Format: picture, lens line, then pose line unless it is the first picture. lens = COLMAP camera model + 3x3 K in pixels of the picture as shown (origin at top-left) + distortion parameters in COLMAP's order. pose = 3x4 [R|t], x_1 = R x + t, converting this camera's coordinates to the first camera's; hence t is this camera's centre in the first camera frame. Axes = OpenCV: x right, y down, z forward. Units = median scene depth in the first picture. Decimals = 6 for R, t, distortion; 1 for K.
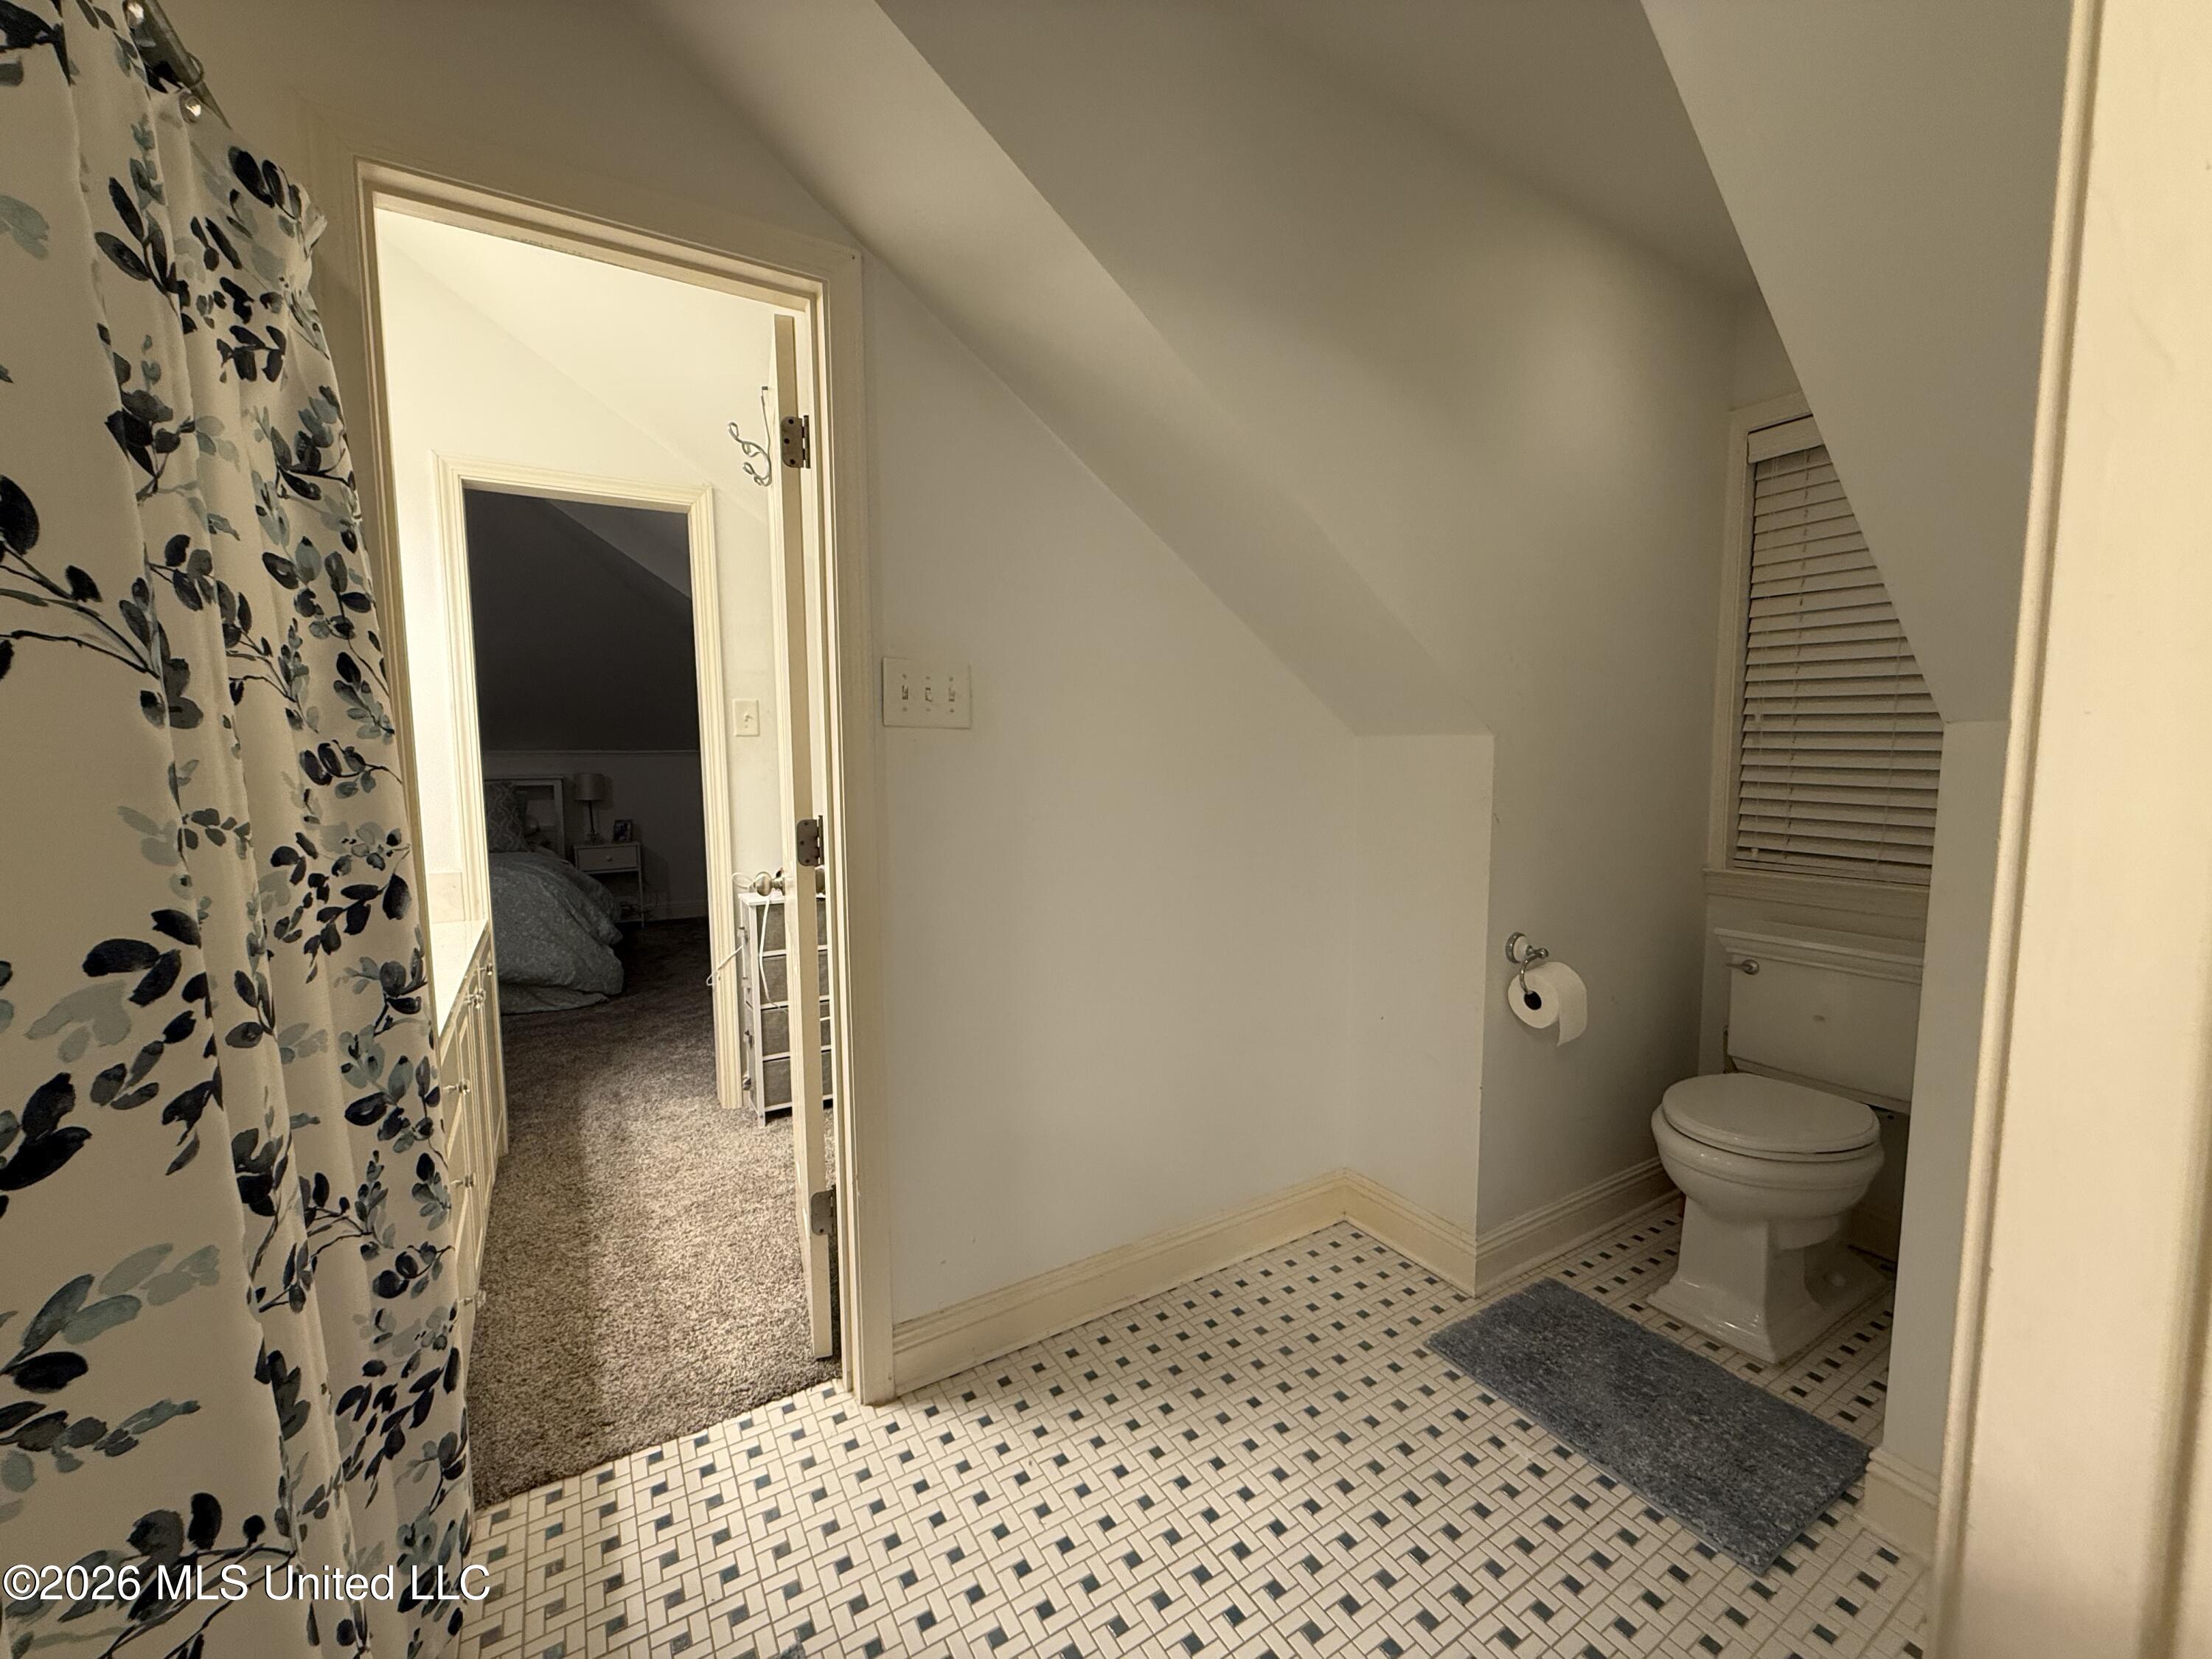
lens RADIAL K [[882.4, 0, 1105.4], [0, 882.4, 839.5], [0, 0, 1]] dist [-0.001328, -0.000364]
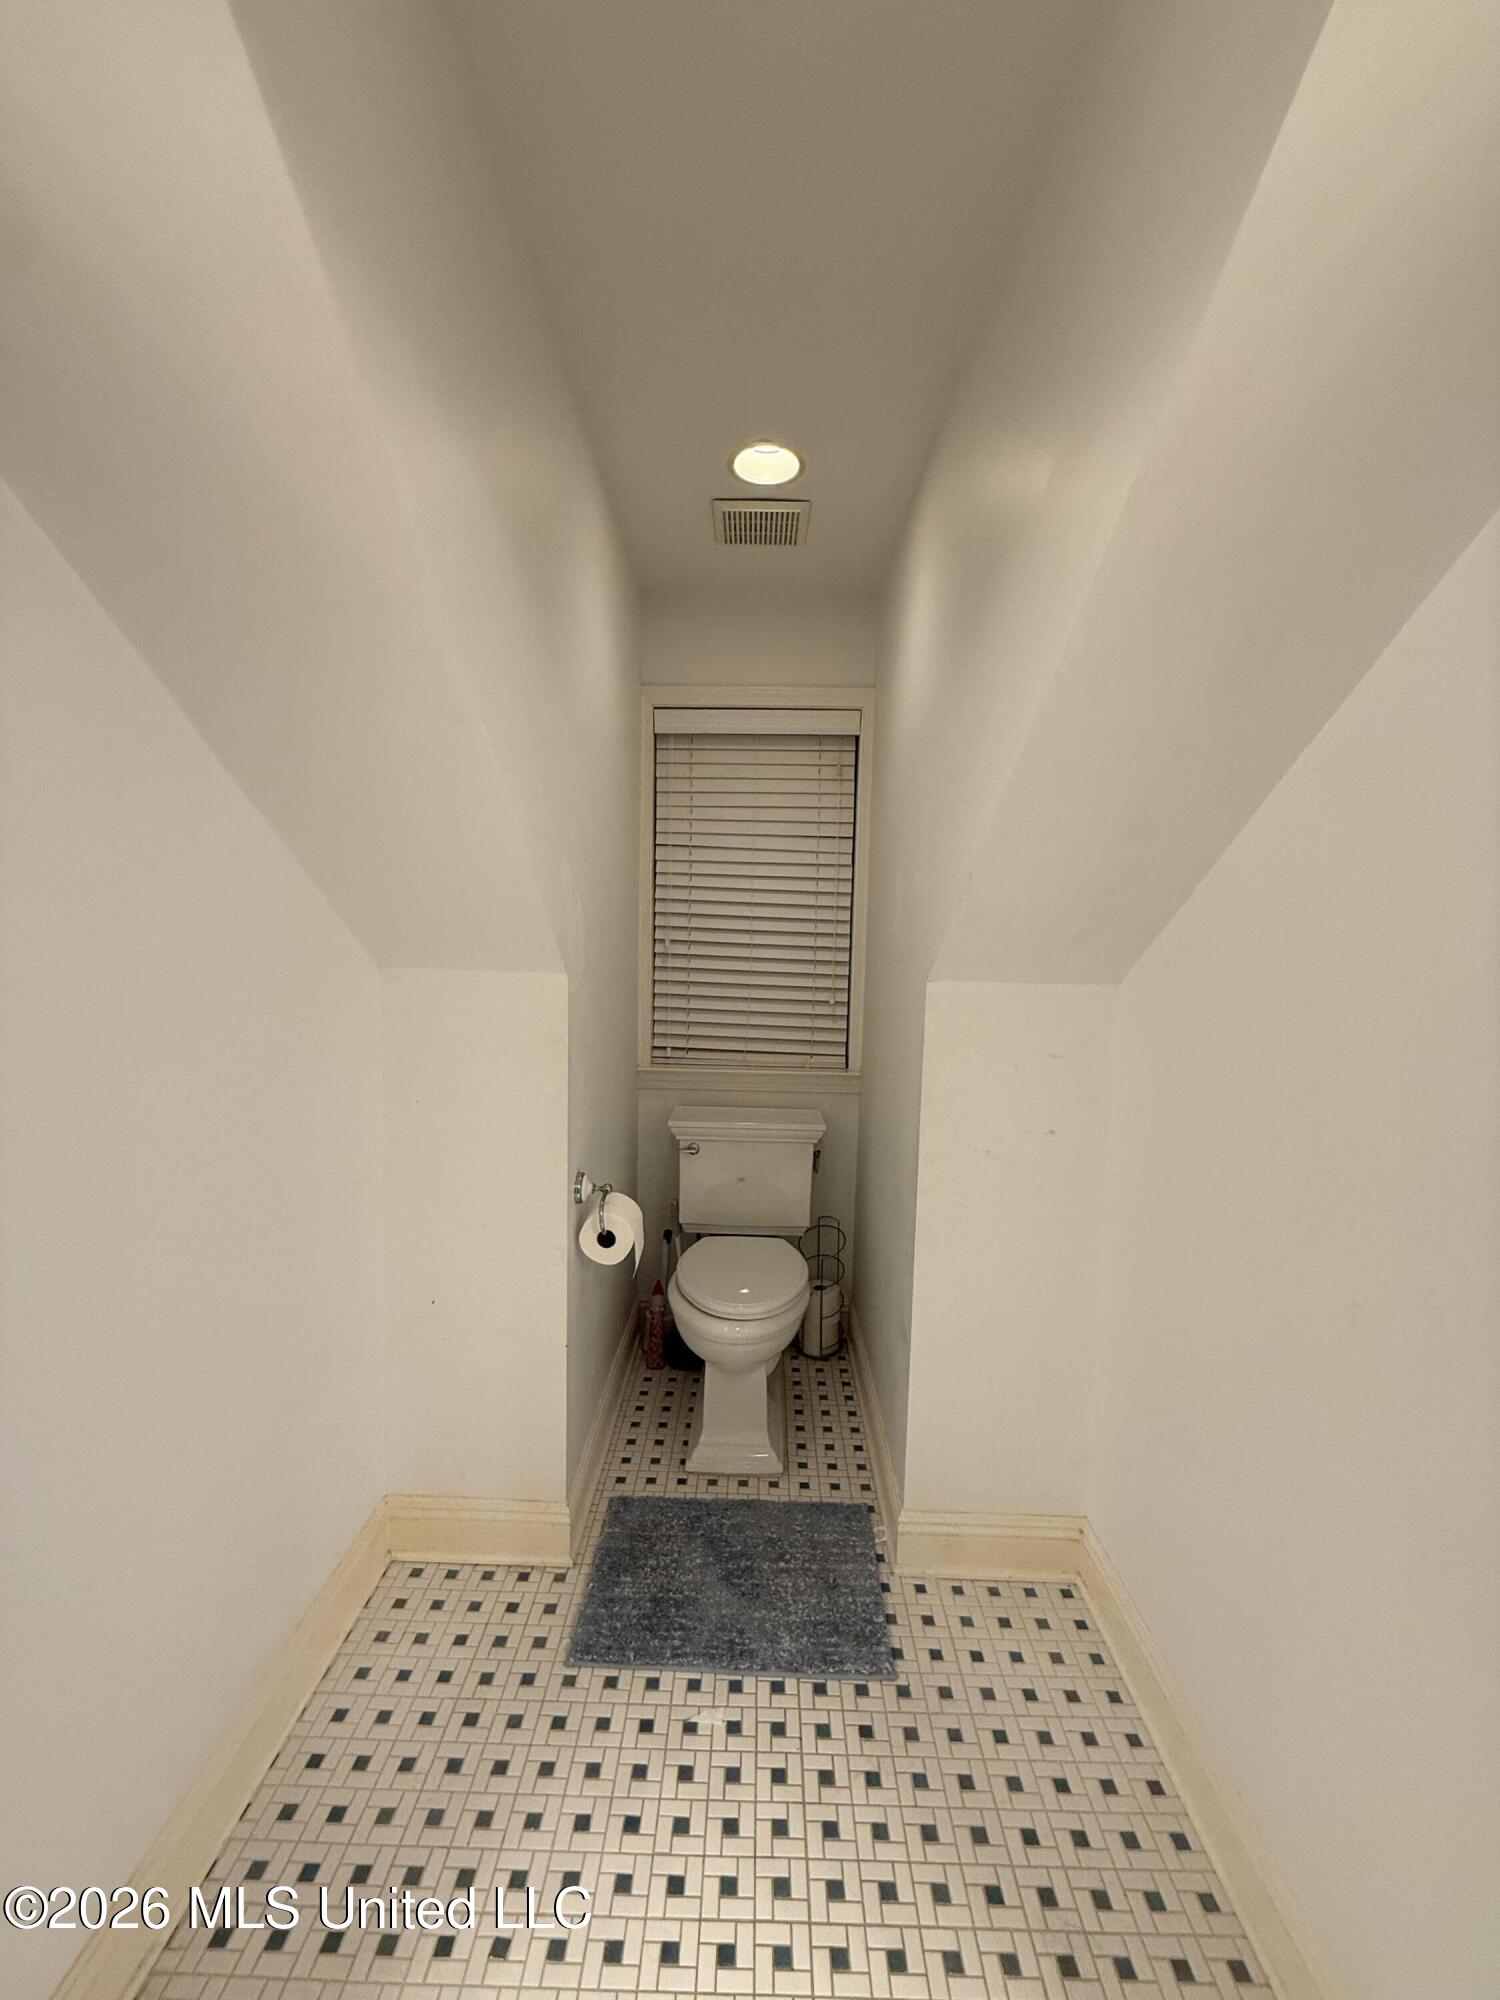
lens RADIAL K [[797.8, 0, 752.4], [0, 797.8, 996.2], [0, 0, 1]] dist [-0.001328, -0.000364]
pose [[0.536957, -0.053471, 0.841914, -0.165769], [0.058720, 0.997938, 0.025930, -0.102236], [-0.841564, 0.035514, 0.538989, 0.364219]]
